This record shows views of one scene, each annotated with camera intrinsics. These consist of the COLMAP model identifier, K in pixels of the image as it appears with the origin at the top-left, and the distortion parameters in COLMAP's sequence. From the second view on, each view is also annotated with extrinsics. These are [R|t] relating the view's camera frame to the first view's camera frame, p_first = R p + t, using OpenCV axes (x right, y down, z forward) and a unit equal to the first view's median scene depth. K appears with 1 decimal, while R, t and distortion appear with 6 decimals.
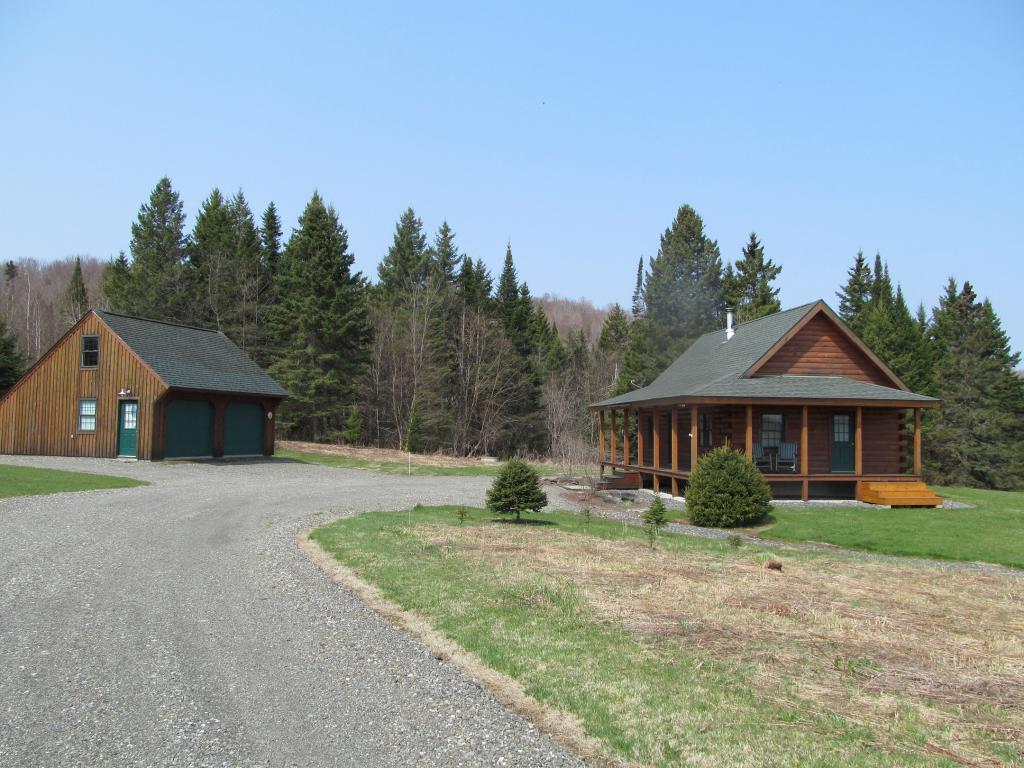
lens RADIAL K [[855.1, 0, 508.2], [0, 855.1, 370.5], [0, 0, 1]] dist [-0.062210, 0.030825]
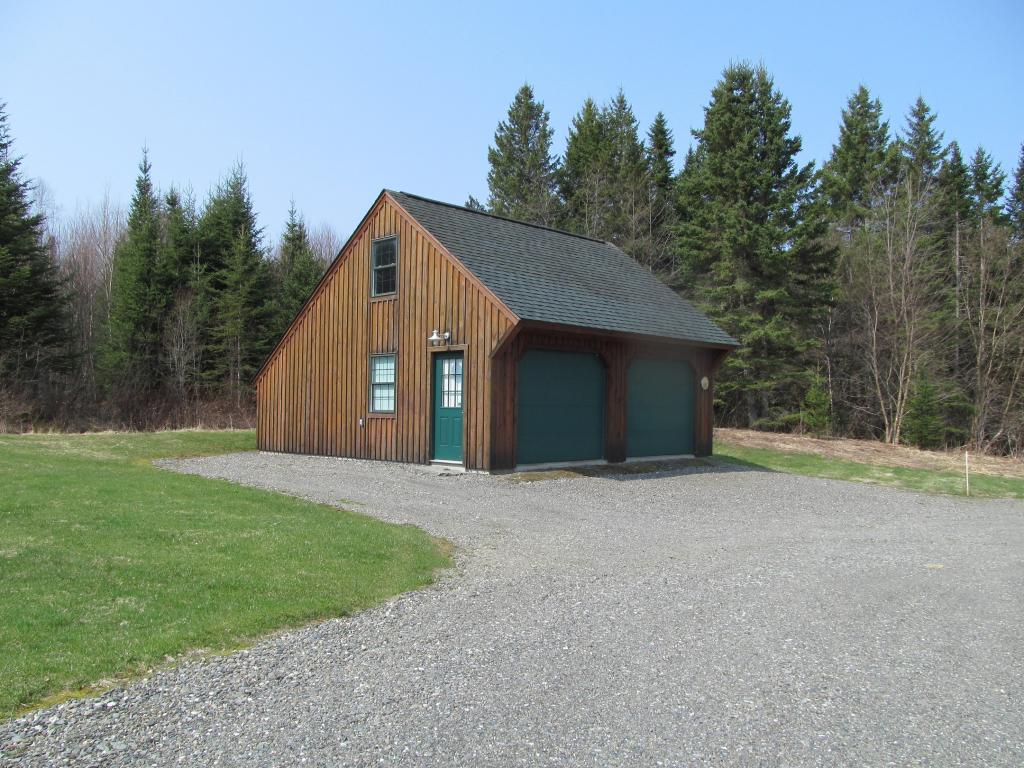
lens RADIAL K [[855.1, 0, 508.2], [0, 855.1, 370.5], [0, 0, 1]] dist [-0.062210, 0.030825]
pose [[0.909117, -0.022038, -0.415958, -0.125066], [0.030304, 0.999453, 0.013279, 0.025286], [0.415438, -0.024678, 0.909287, 0.339454]]
